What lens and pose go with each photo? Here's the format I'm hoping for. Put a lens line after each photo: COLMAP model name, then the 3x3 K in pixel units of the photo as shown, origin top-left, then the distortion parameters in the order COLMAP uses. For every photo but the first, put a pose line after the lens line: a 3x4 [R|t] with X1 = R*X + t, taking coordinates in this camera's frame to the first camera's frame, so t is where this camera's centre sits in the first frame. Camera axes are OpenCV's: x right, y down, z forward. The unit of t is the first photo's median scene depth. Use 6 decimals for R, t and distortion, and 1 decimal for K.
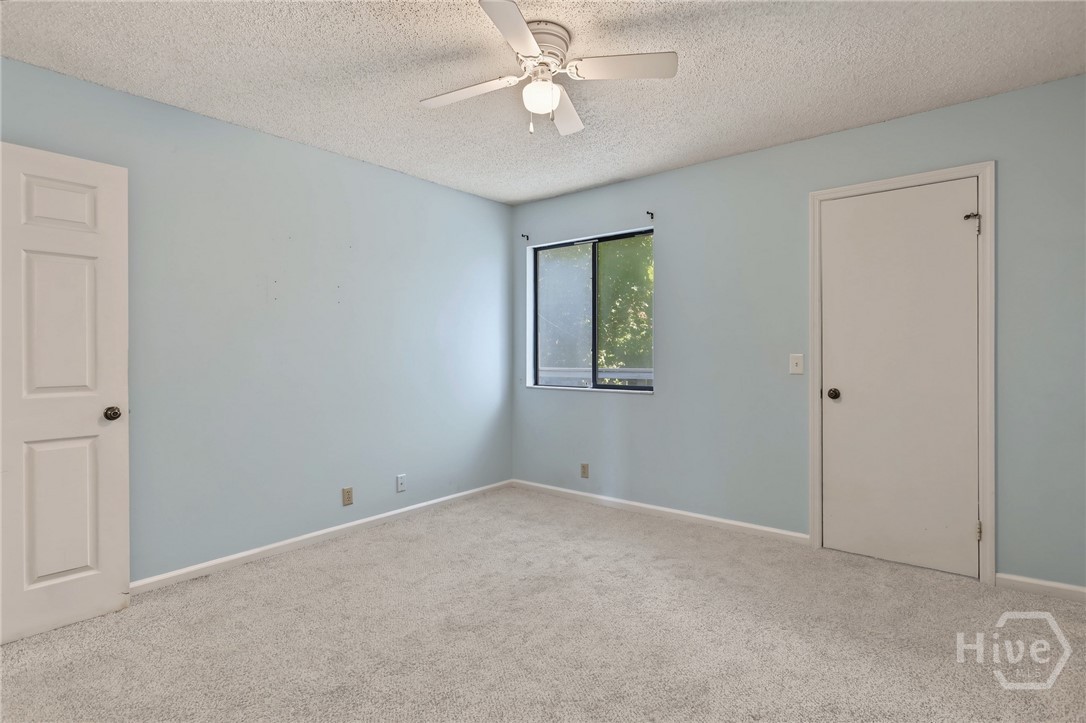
lens RADIAL K [[564.3, 0, 543.0], [0, 564.3, 361.5], [0, 0, 1]] dist [-0.028720, -0.000134]
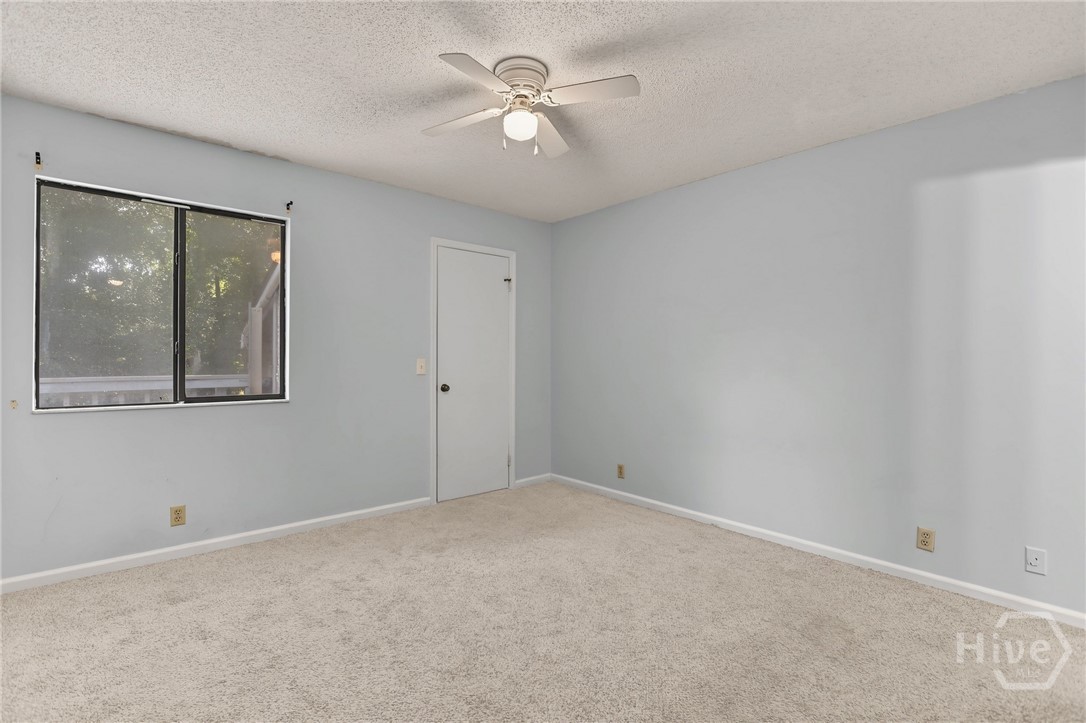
lens RADIAL K [[523.9, 0, 541.3], [0, 523.9, 364.9], [0, 0, 1]] dist [-0.001852, -0.000095]
pose [[0.136764, -0.004778, 0.990592, -0.722646], [0.010371, 0.999940, 0.003391, -0.001012], [-0.990549, 0.009810, 0.136806, 0.582900]]
